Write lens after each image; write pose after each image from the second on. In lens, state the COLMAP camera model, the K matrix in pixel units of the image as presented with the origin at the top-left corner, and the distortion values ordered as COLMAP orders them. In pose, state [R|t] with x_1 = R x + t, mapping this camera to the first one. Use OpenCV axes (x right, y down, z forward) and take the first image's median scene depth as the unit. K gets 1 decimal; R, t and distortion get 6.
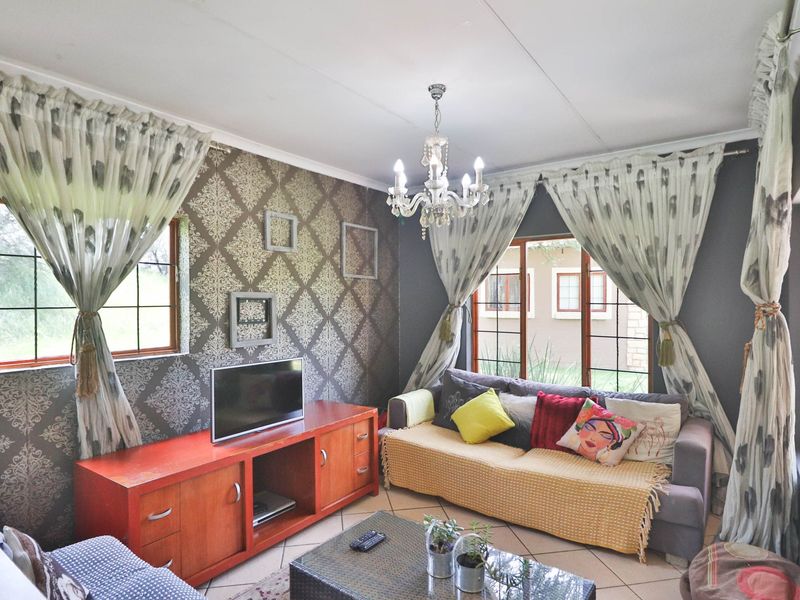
lens RADIAL K [[465.8, 0, 400.0], [0, 465.8, 300.0], [0, 0, 1]] dist [-0.001539, -0.005164]
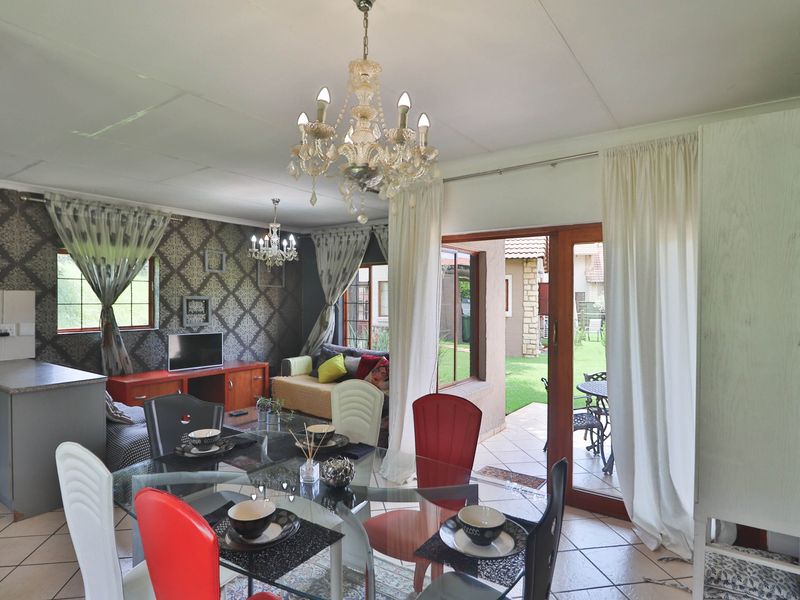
lens RADIAL K [[465.8, 0, 400.0], [0, 465.8, 300.0], [0, 0, 1]] dist [-0.001539, -0.005164]
pose [[0.999956, 0.006095, 0.007150, 0.464583], [-0.006088, 0.999981, -0.000982, -0.005018], [-0.007156, 0.000938, 0.999974, -0.813210]]
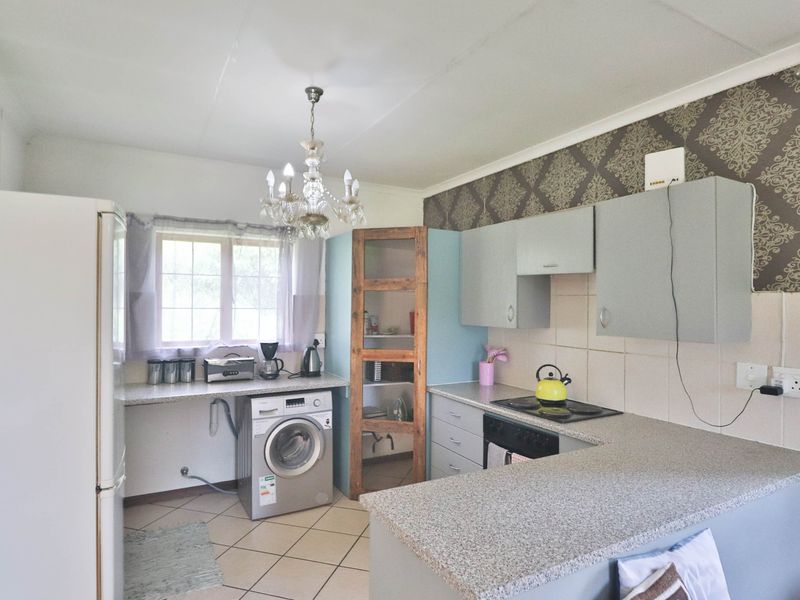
lens RADIAL K [[465.8, 0, 400.0], [0, 465.8, 300.0], [0, 0, 1]] dist [-0.001539, -0.005164]
pose [[-0.422069, -0.004196, -0.906554, 0.088075], [-0.007712, 0.999970, -0.001038, -0.013514], [0.906531, 0.006553, -0.422088, 0.348212]]
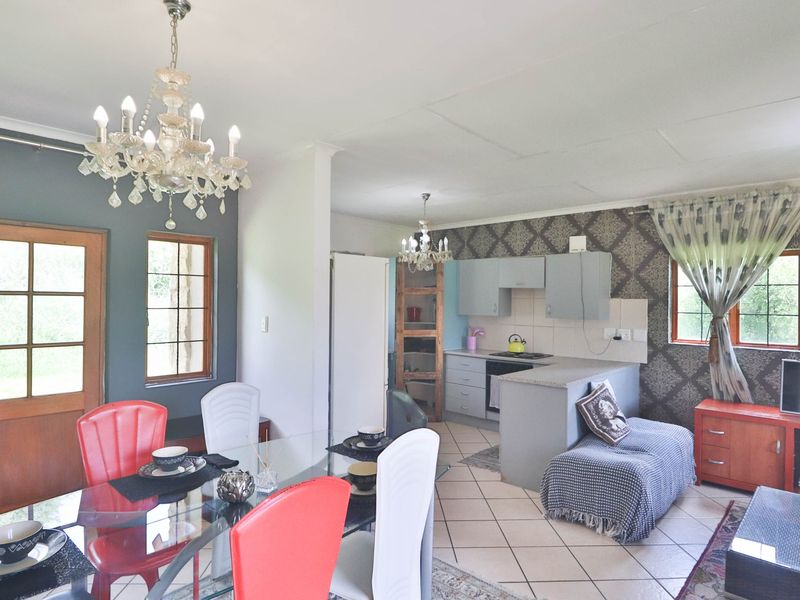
lens RADIAL K [[465.8, 0, 400.0], [0, 465.8, 300.0], [0, 0, 1]] dist [-0.001539, -0.005164]
pose [[-0.123877, 0.003989, -0.992290, 0.920261], [-0.010387, 0.999932, 0.005316, -0.024633], [0.992243, 0.010966, -0.123828, 0.017470]]
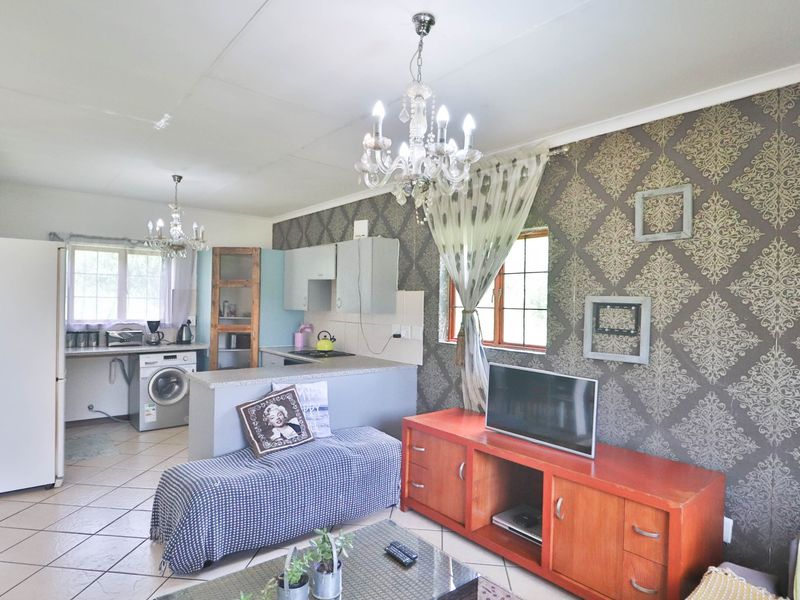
lens RADIAL K [[465.8, 0, 400.0], [0, 465.8, 300.0], [0, 0, 1]] dist [-0.001539, -0.005164]
pose [[-0.246460, -0.002706, -0.969149, 0.612037], [-0.019322, 0.999811, 0.002122, -0.004803], [0.968960, 0.019249, -0.246466, 0.864281]]
